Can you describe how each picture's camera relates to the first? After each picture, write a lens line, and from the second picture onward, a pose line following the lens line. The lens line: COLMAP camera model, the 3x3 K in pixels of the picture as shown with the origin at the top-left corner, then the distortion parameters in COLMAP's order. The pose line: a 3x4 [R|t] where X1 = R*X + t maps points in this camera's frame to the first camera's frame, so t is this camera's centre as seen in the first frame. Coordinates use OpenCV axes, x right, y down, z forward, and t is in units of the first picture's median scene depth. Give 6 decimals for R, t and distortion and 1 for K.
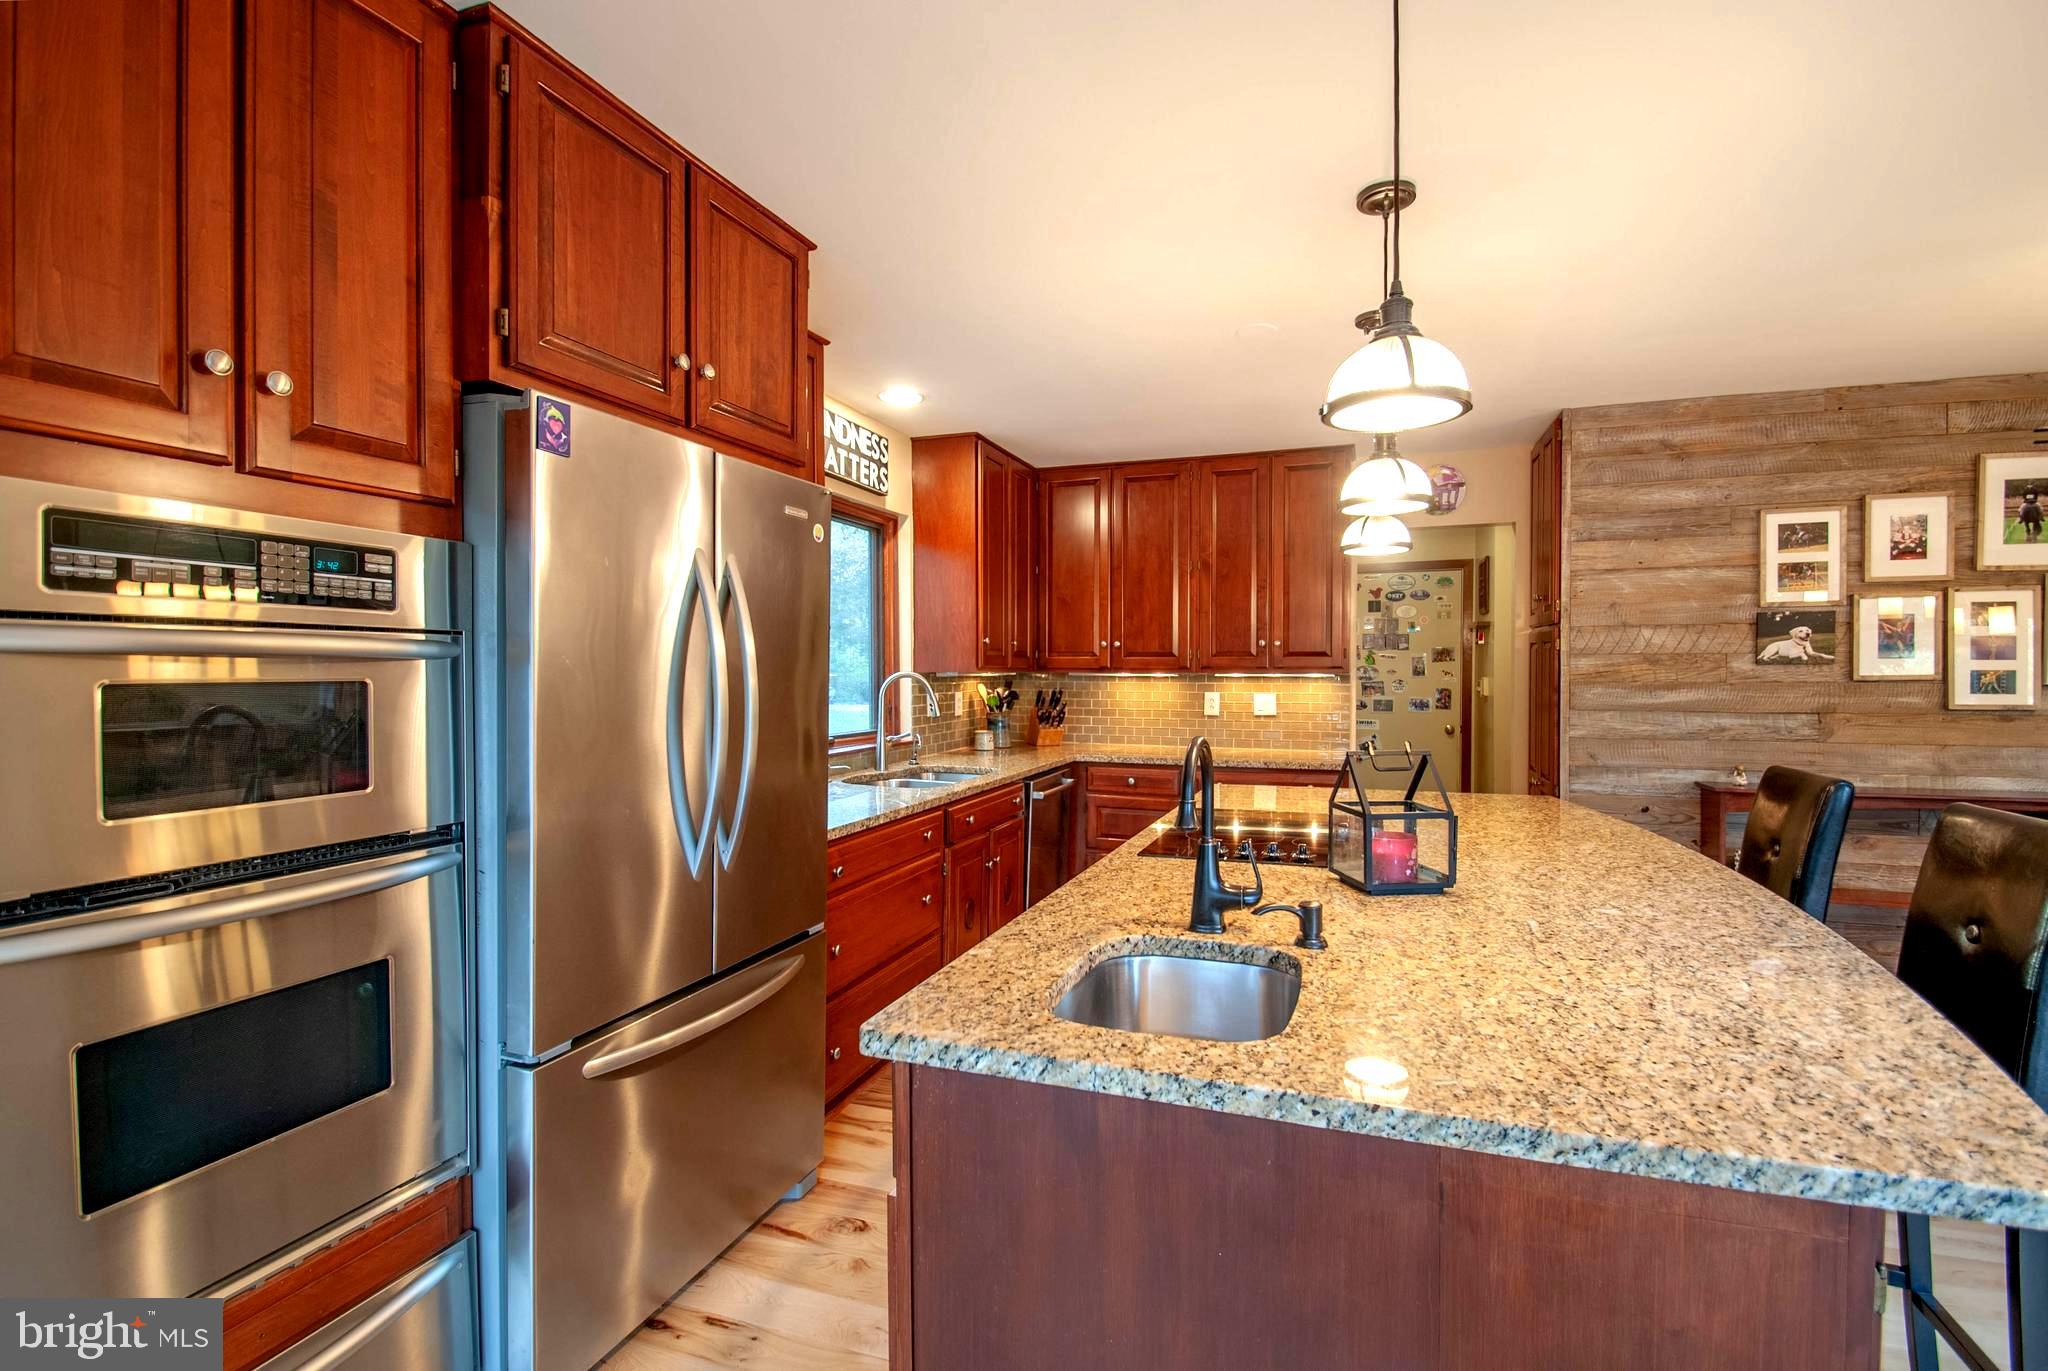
lens RADIAL K [[921.3, 0, 1033.7], [0, 921.3, 686.2], [0, 0, 1]] dist [0.002814, -0.012147]
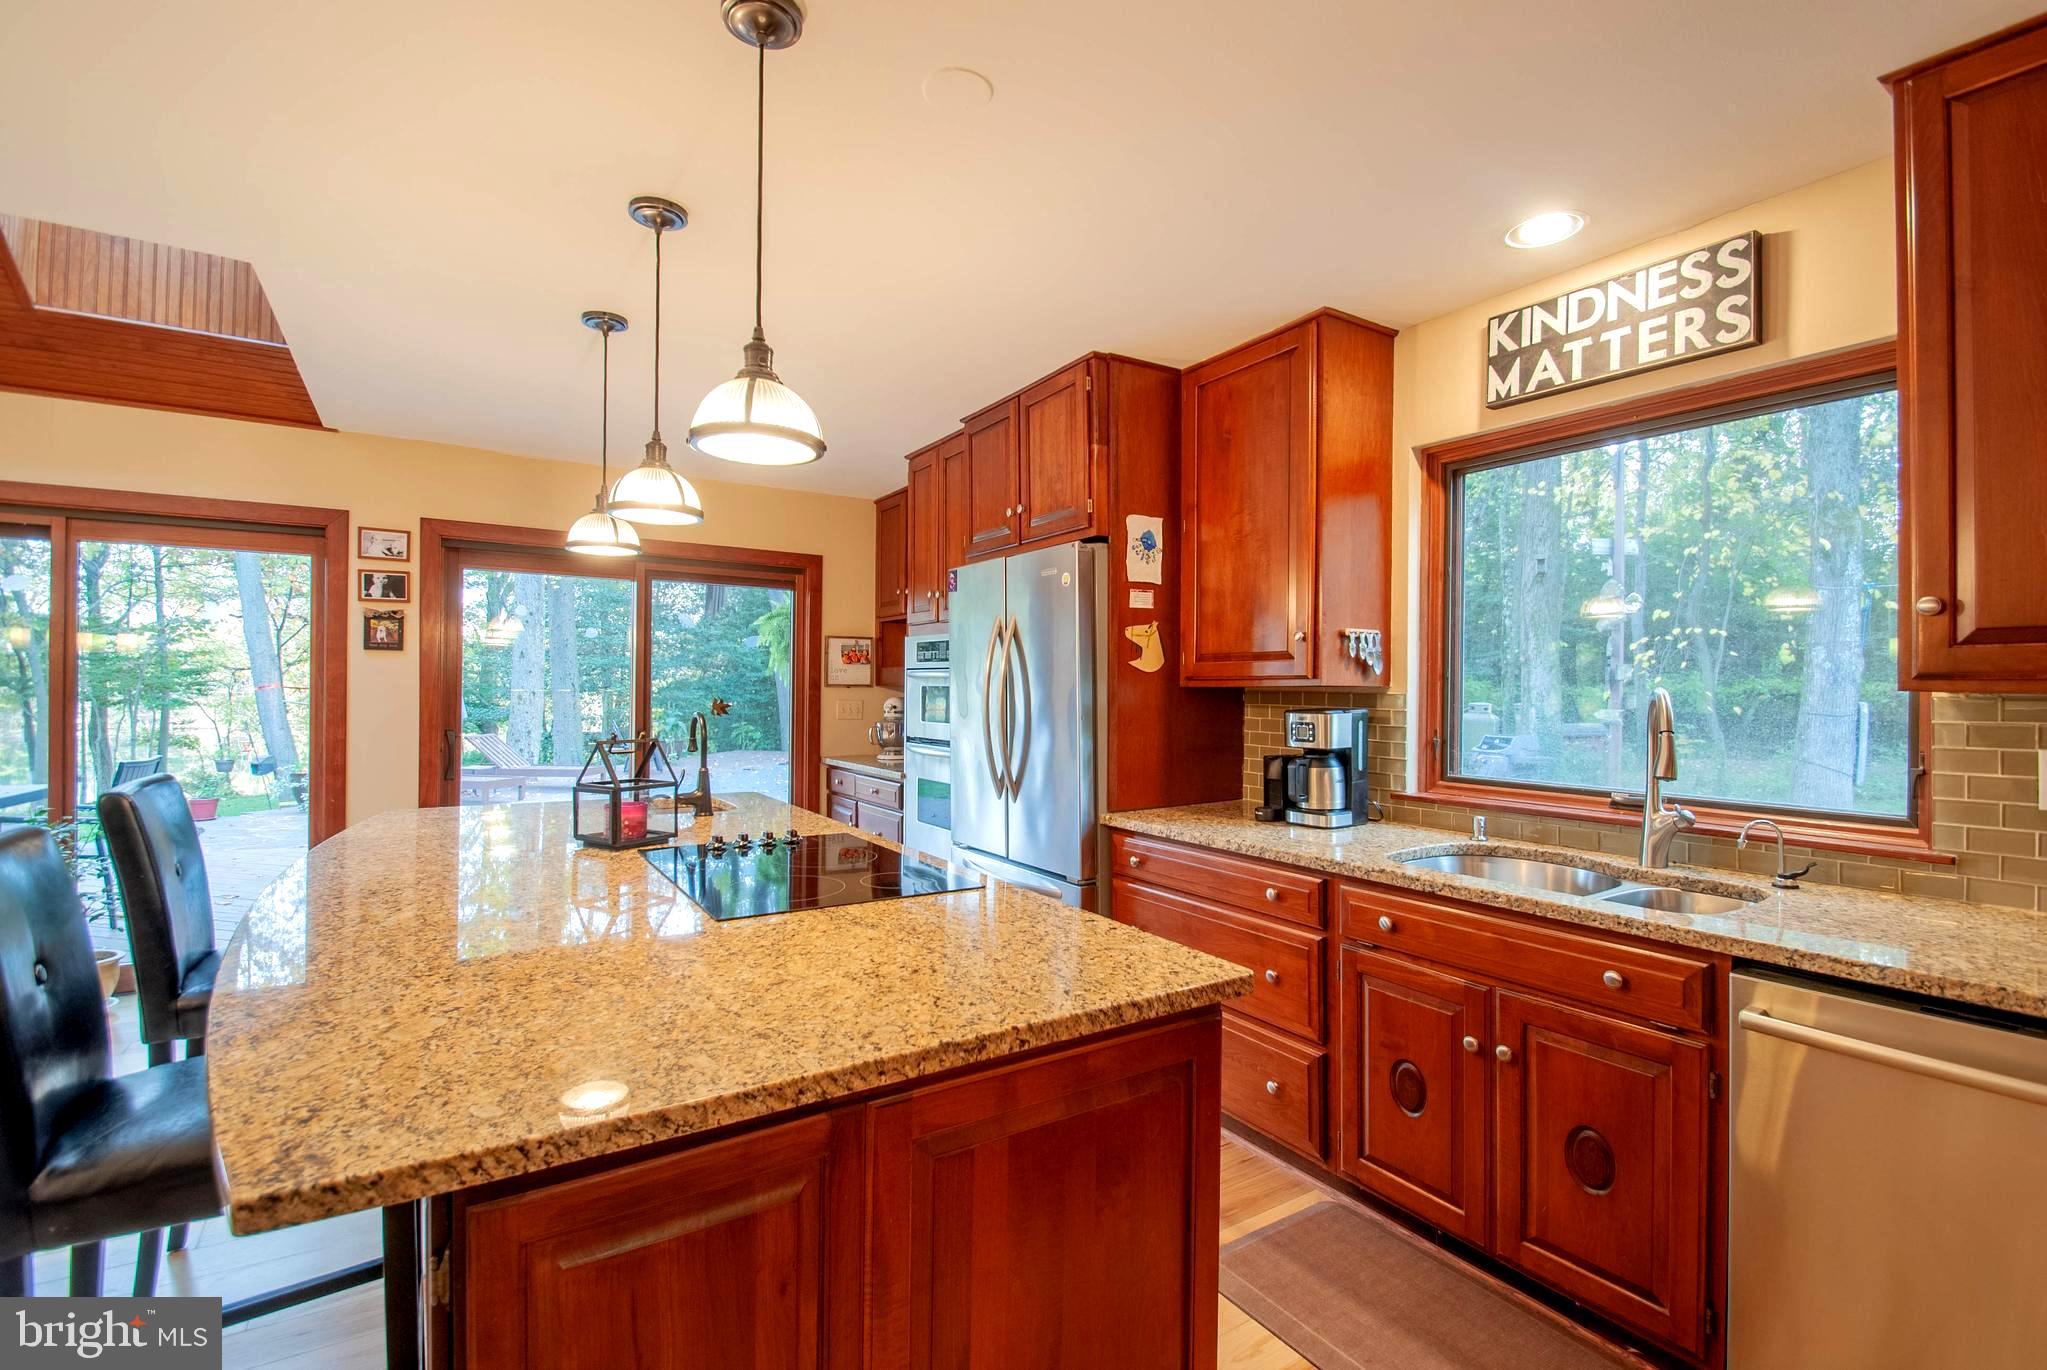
lens RADIAL K [[902.8, 0, 1040.3], [0, 902.8, 687.8], [0, 0, 1]] dist [0.003941, -0.013754]
pose [[-0.594269, -0.005414, -0.804248, 0.519102], [-0.023016, 0.999682, 0.010277, -0.013731], [0.803937, 0.024617, -0.594205, 1.085016]]
